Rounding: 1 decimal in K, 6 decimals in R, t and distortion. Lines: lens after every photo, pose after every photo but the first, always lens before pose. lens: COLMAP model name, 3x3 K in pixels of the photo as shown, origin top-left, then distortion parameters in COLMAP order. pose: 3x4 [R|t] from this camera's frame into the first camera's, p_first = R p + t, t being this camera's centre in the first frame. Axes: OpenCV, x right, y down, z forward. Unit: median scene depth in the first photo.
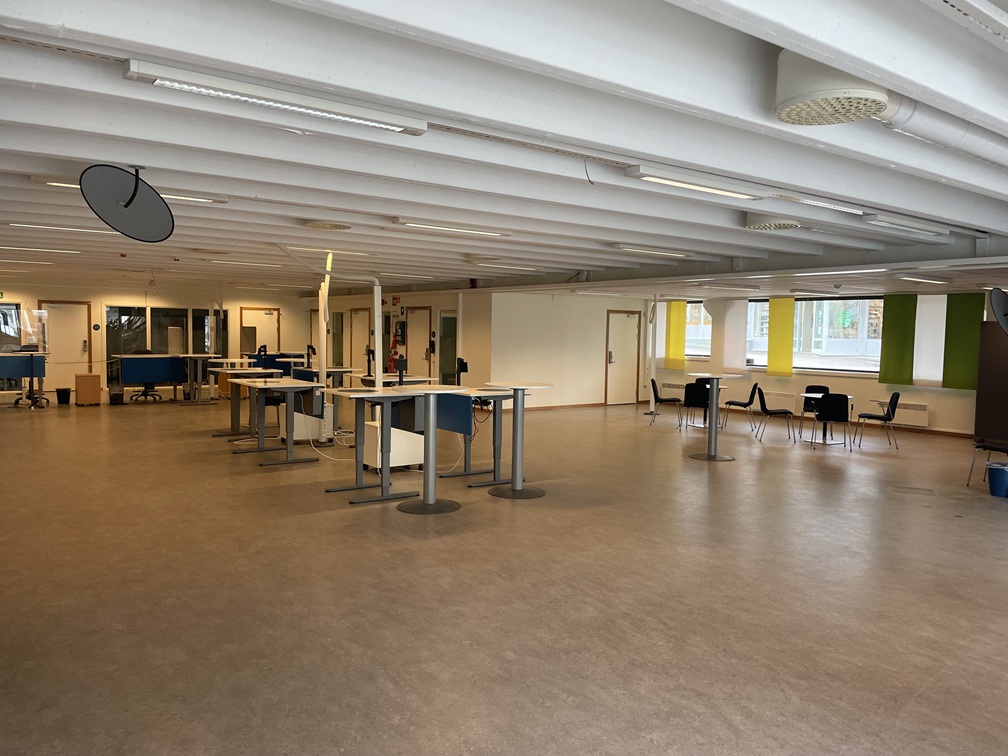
lens RADIAL K [[757.3, 0, 506.7], [0, 757.3, 384.2], [0, 0, 1]] dist [0.025753, -0.033730]
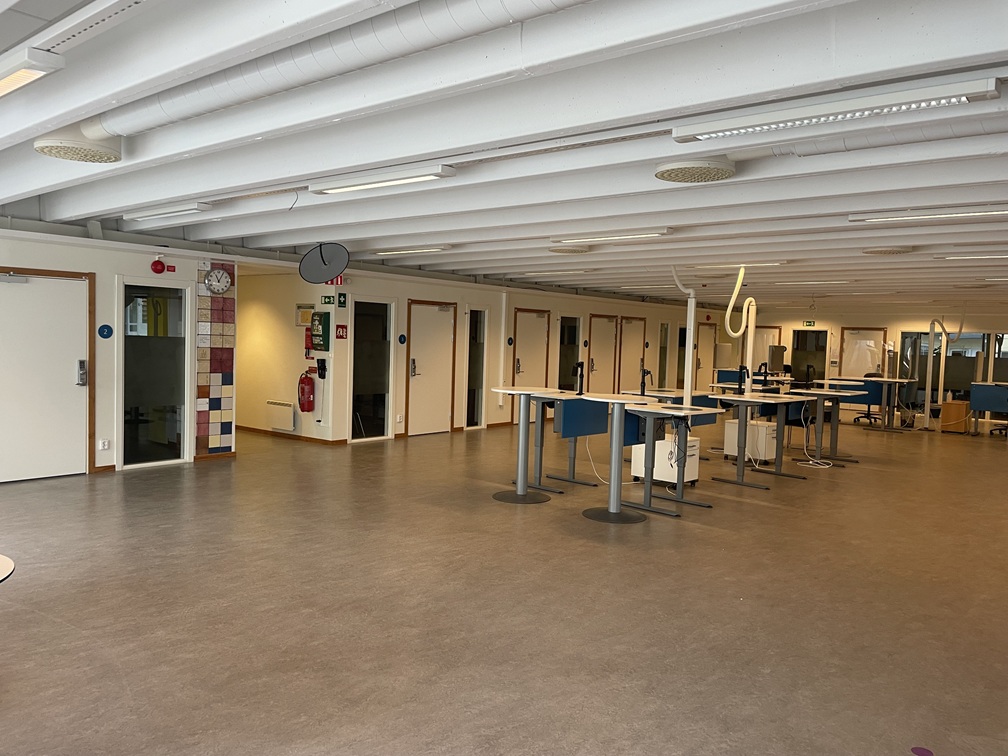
lens RADIAL K [[757.3, 0, 510.3], [0, 757.3, 373.3], [0, 0, 1]] dist [0.025753, -0.033730]
pose [[0.252030, 0.038028, -0.966972, 1.301901], [-0.097465, 0.995144, 0.013733, -0.041619], [0.962799, 0.090785, 0.254512, 0.954792]]
